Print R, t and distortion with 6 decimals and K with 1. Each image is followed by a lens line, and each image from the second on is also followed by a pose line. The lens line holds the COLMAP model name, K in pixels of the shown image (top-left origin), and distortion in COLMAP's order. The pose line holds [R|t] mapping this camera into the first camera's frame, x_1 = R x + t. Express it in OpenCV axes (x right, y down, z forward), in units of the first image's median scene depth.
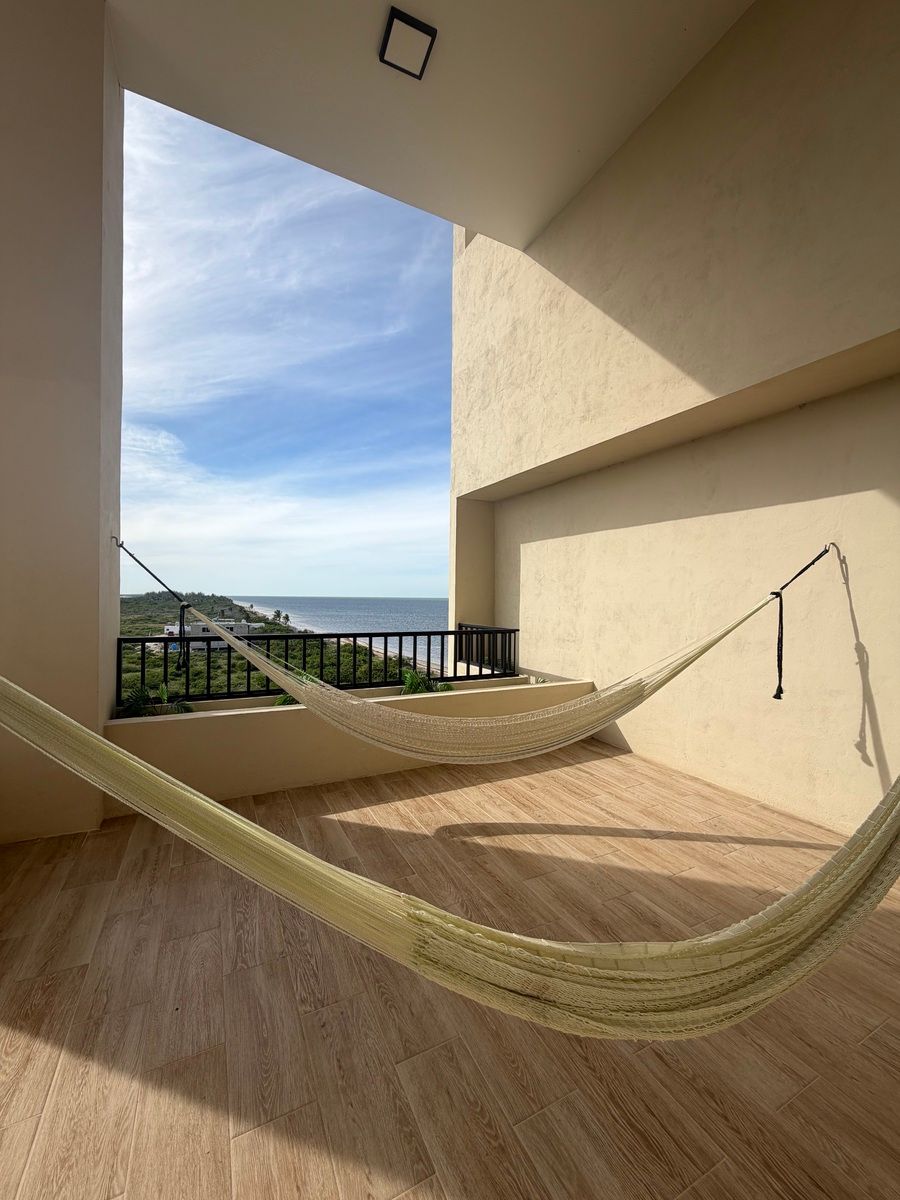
lens RADIAL K [[493.5, 0, 476.8], [0, 493.5, 597.8], [0, 0, 1]] dist [0.015827, -0.000008]
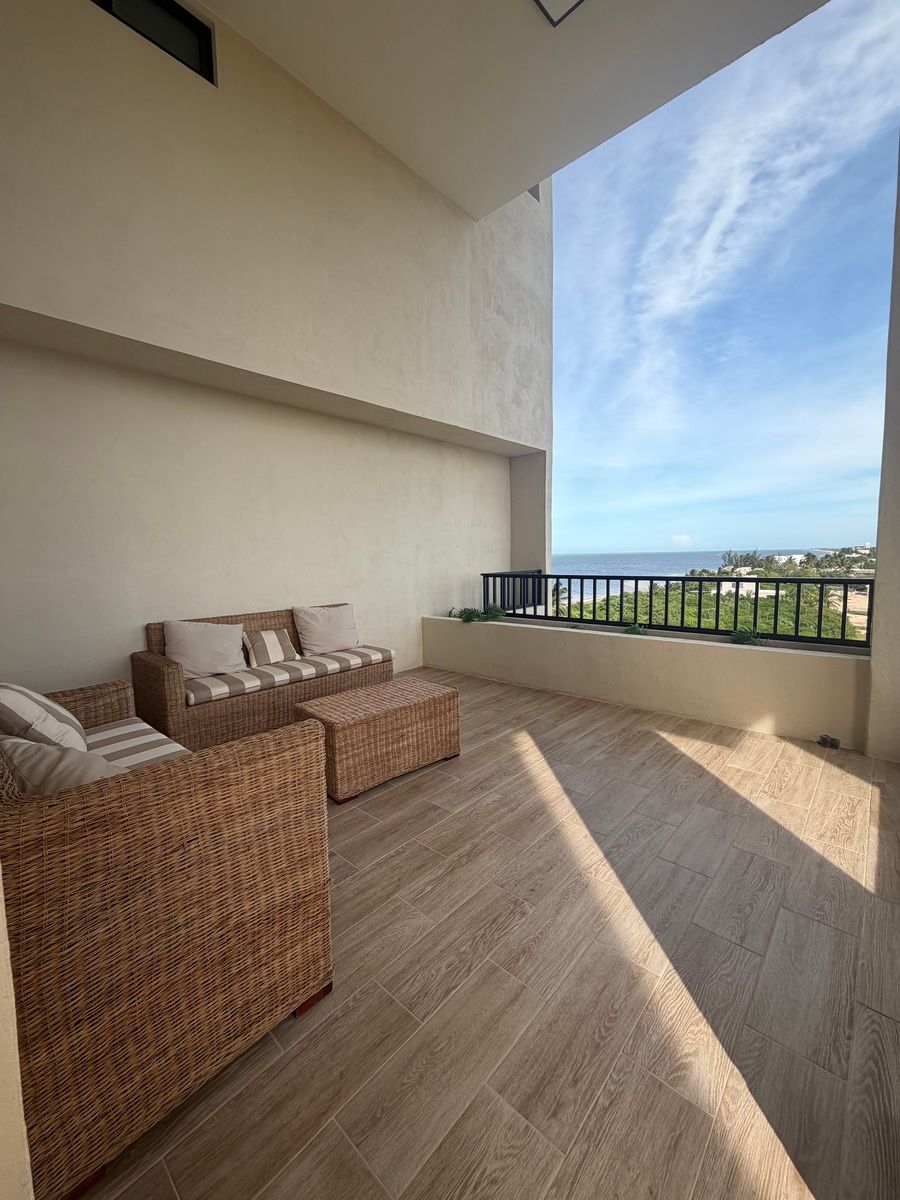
lens RADIAL K [[478.9, 0, 450.0], [0, 478.9, 600.0], [0, 0, 1]] dist [-0.000509, -0.000006]
pose [[0.336951, 0.075225, -0.938512, 0.780953], [0.045083, 0.994371, 0.095889, 0.009857], [0.940442, -0.074620, 0.331663, 0.388018]]
